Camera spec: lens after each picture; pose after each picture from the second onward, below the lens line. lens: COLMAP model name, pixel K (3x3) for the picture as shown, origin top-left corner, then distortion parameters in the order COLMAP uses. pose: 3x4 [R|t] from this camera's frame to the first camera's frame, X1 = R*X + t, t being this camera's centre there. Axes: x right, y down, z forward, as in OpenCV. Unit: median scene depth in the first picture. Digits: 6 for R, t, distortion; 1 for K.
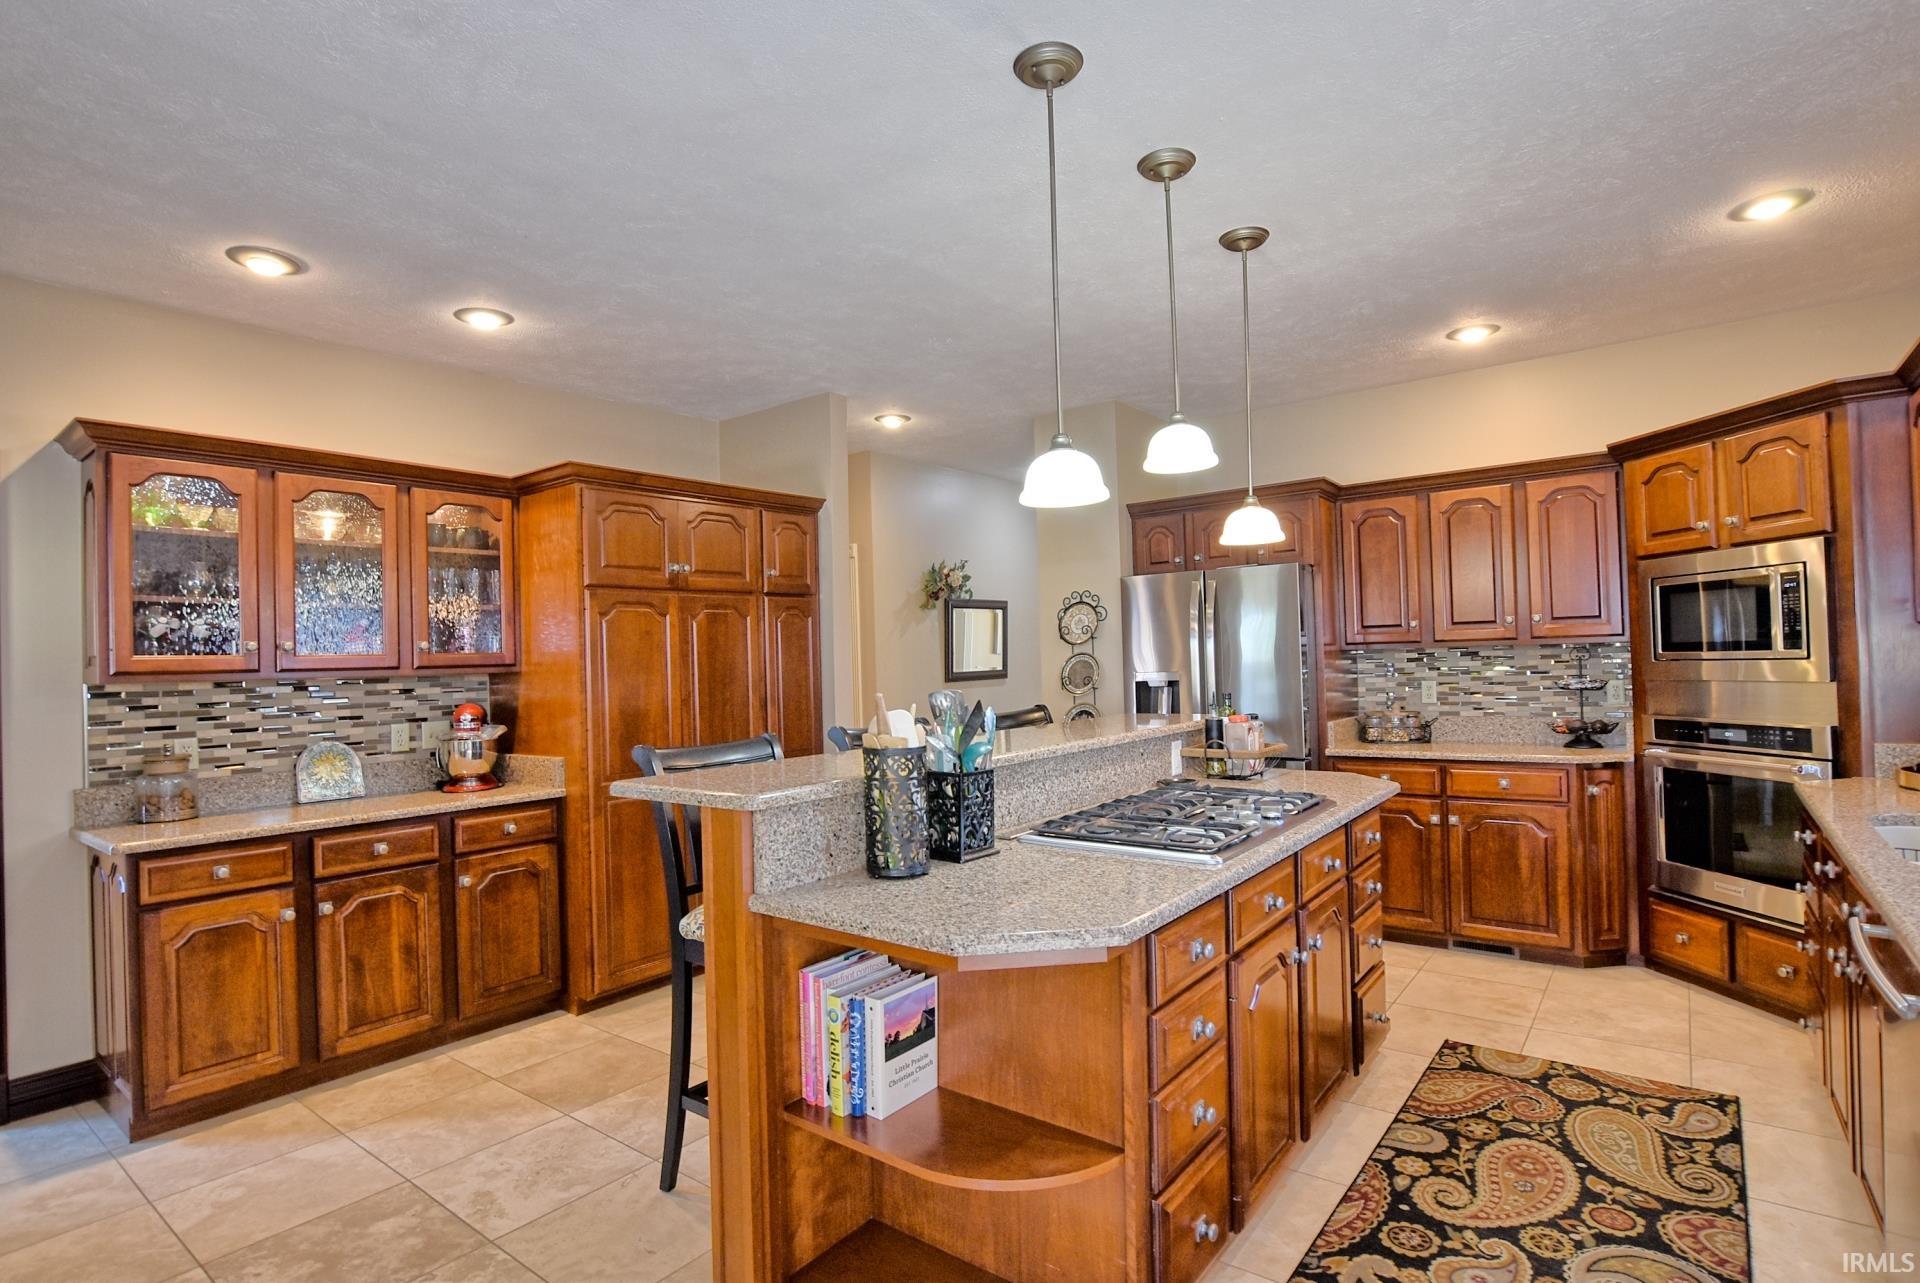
lens RADIAL K [[939.8, 0, 963.5], [0, 939.8, 646.1], [0, 0, 1]] dist [-0.030268, 0.002093]
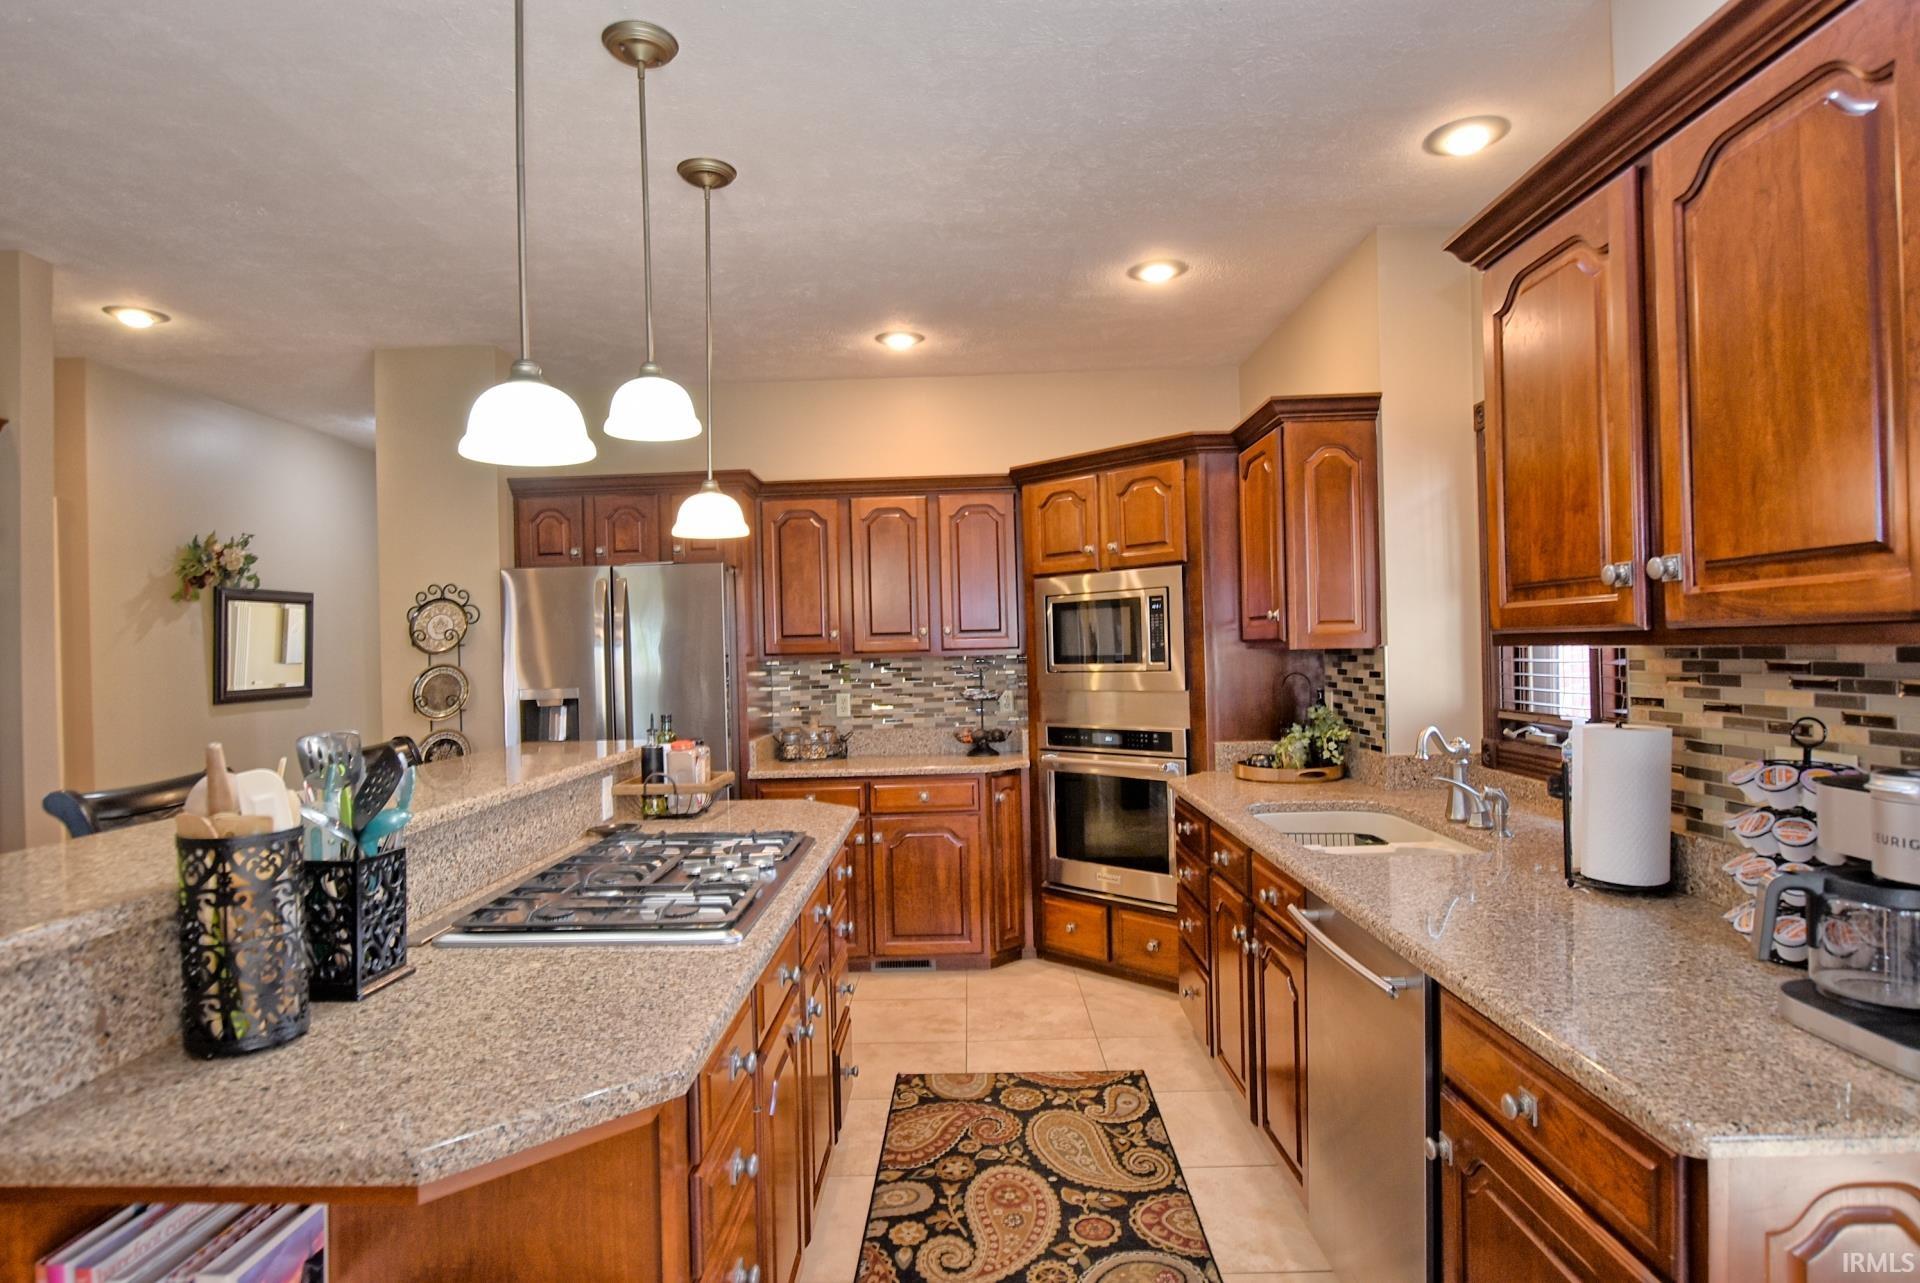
lens RADIAL K [[1020.3, 0, 956.0], [0, 1020.3, 646.6], [0, 0, 1]] dist [-0.024151, 0.003864]
pose [[0.799865, 0.009212, 0.600109, -0.063203], [-0.005443, 0.999952, -0.008096, -0.005030], [-0.600155, 0.003210, 0.799877, 0.139219]]
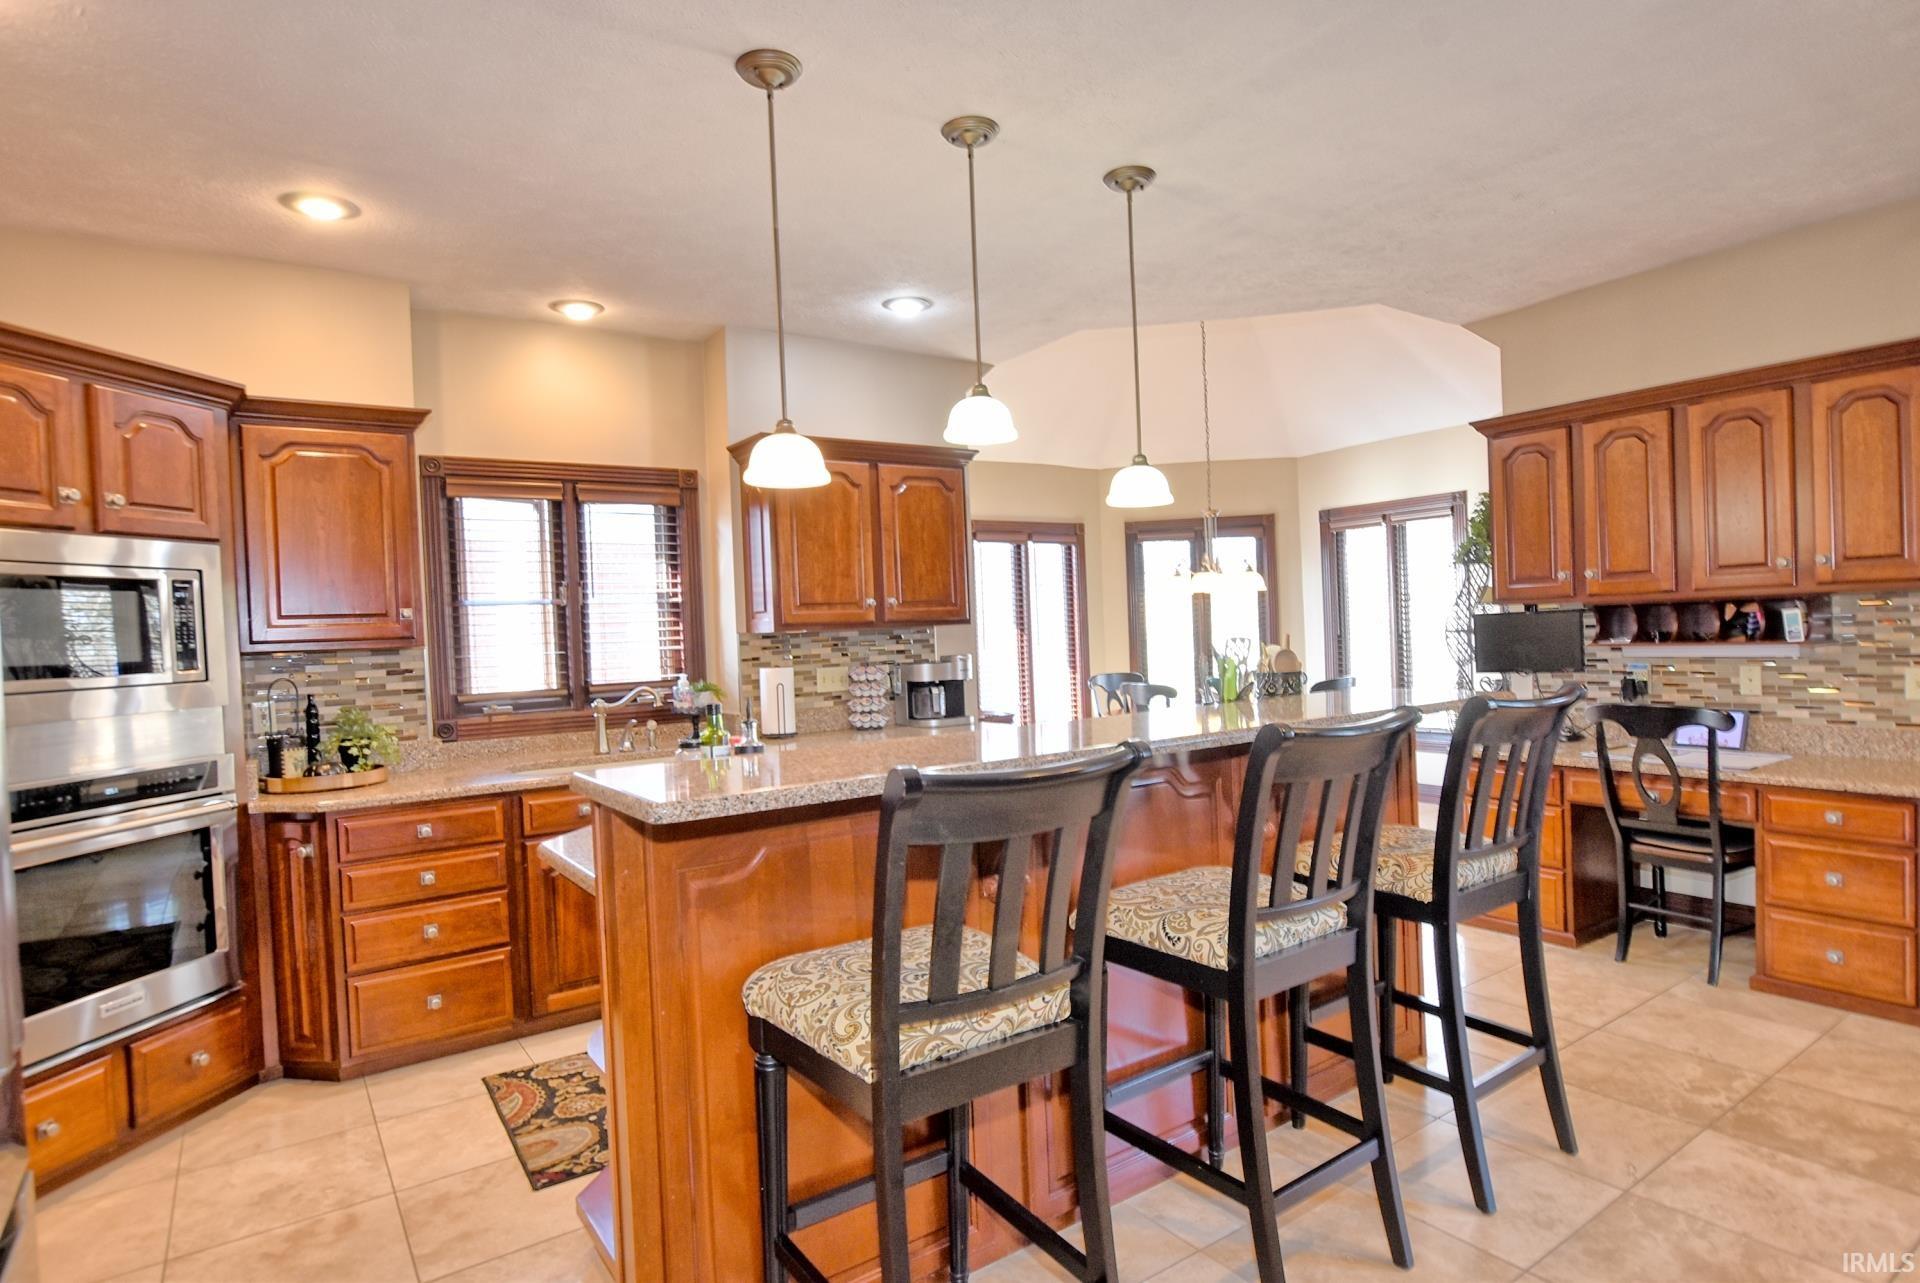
lens RADIAL K [[1020.3, 0, 968.3], [0, 1020.3, 643.7], [0, 0, 1]] dist [-0.024151, 0.003864]
pose [[-0.950560, 0.060642, 0.304562, -0.065218], [0.061504, 0.998084, -0.006774, 0.030157], [-0.304389, 0.012293, -0.952468, 1.729277]]
